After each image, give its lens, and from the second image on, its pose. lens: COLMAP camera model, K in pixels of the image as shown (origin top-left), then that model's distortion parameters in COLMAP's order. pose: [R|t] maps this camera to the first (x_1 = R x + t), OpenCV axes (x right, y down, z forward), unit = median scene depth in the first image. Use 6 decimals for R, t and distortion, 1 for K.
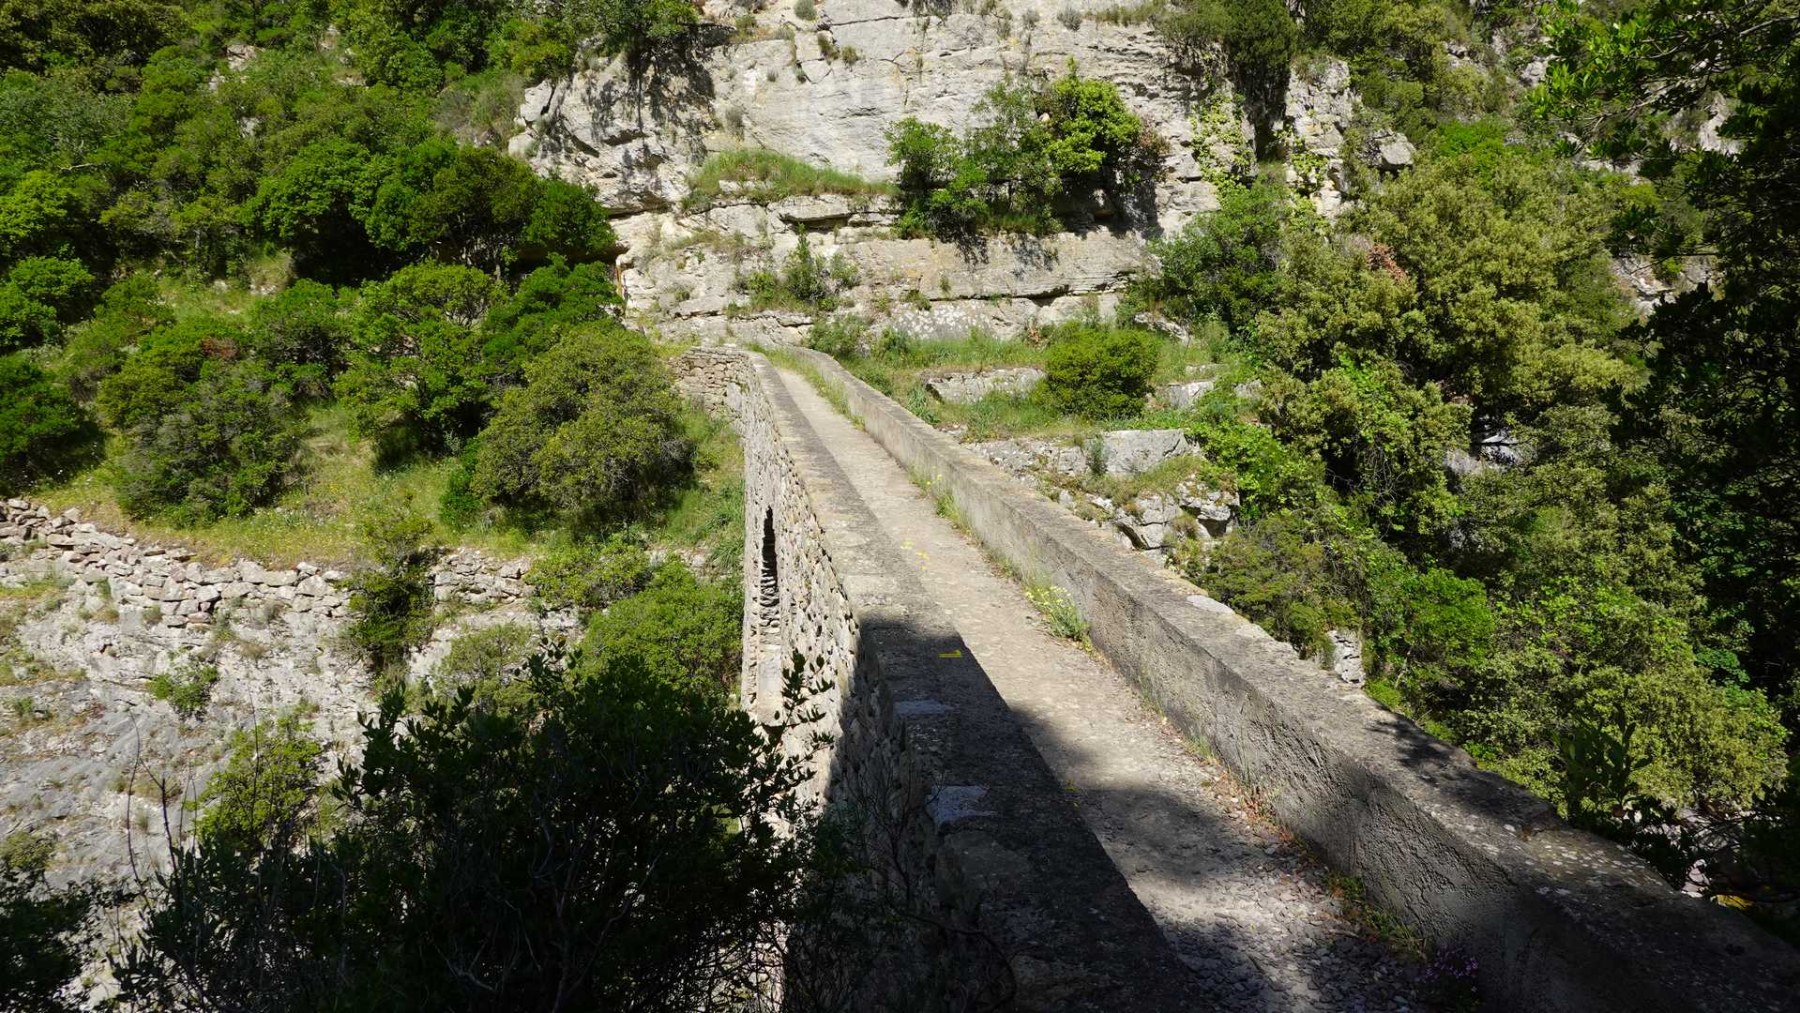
lens RADIAL K [[1204.6, 0, 900.6], [0, 1204.6, 504.5], [0, 0, 1]] dist [0.004394, 0.005155]
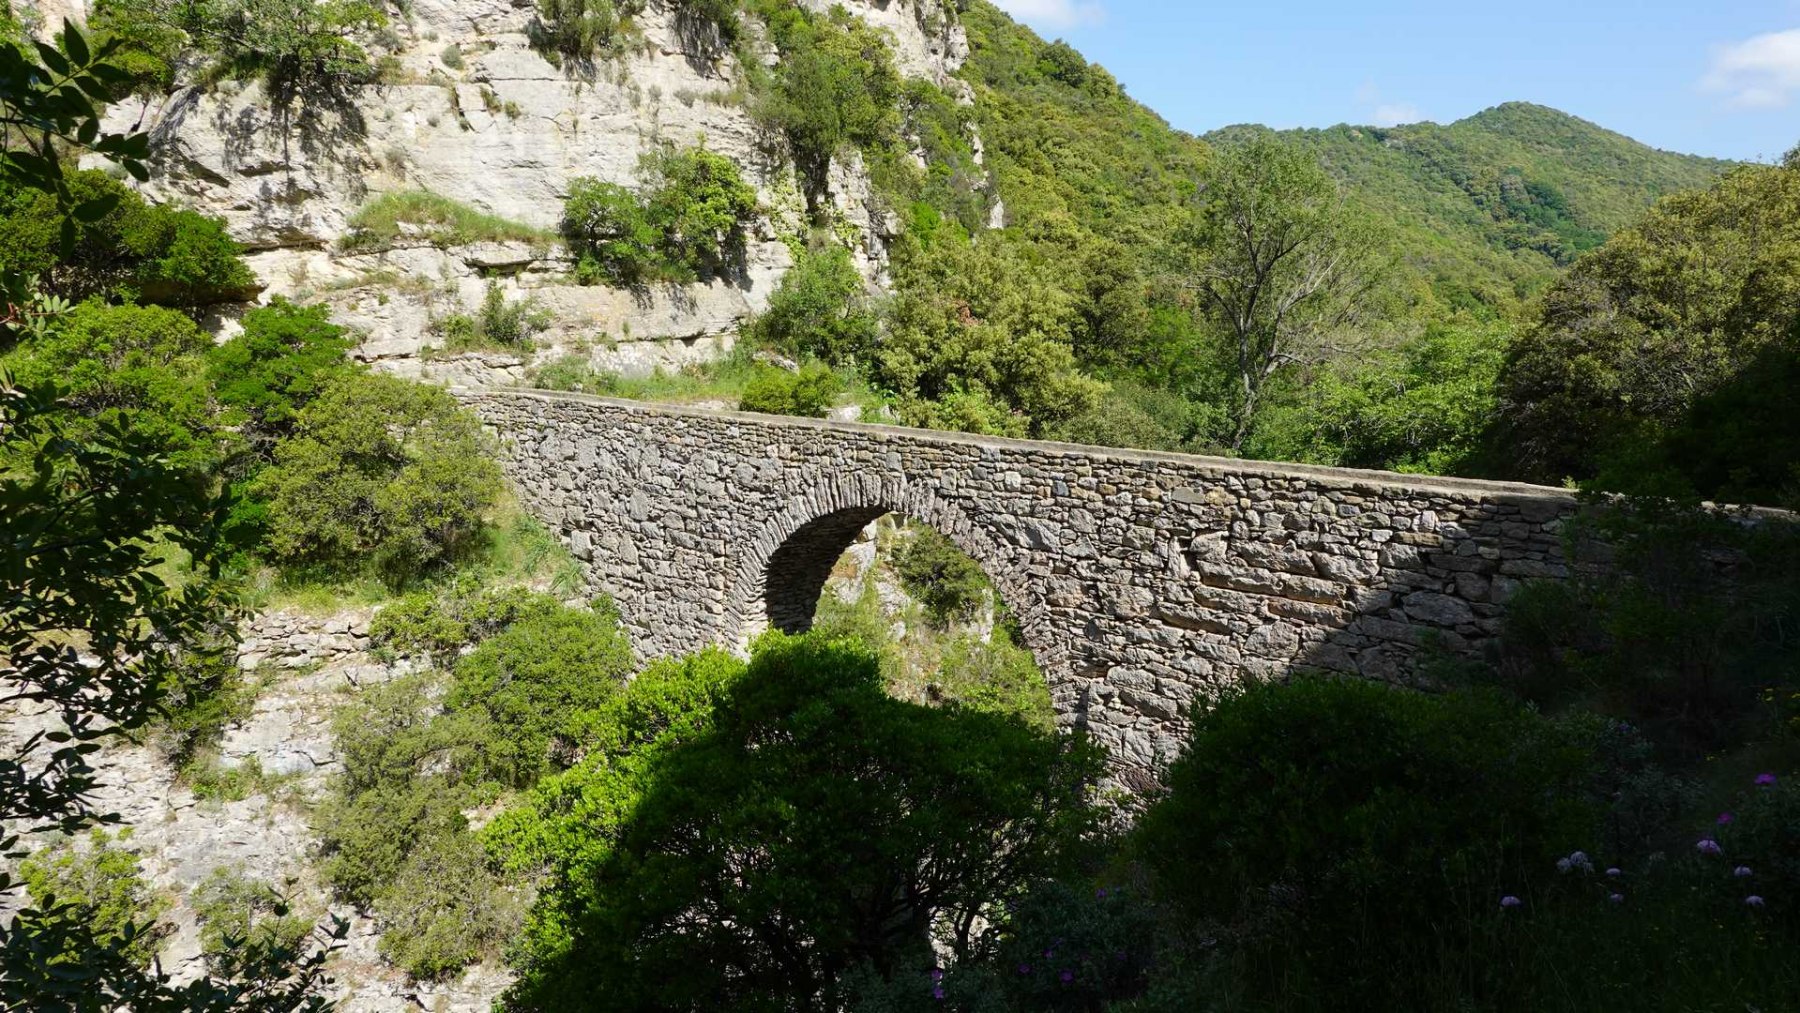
lens RADIAL K [[1204.6, 0, 900.8], [0, 1204.6, 510.0], [0, 0, 1]] dist [0.004394, 0.005155]
pose [[0.812111, -0.083346, 0.577520, -0.395685], [0.097017, 0.995257, 0.007207, -0.000303], [-0.575381, 0.050177, 0.816345, -0.034425]]
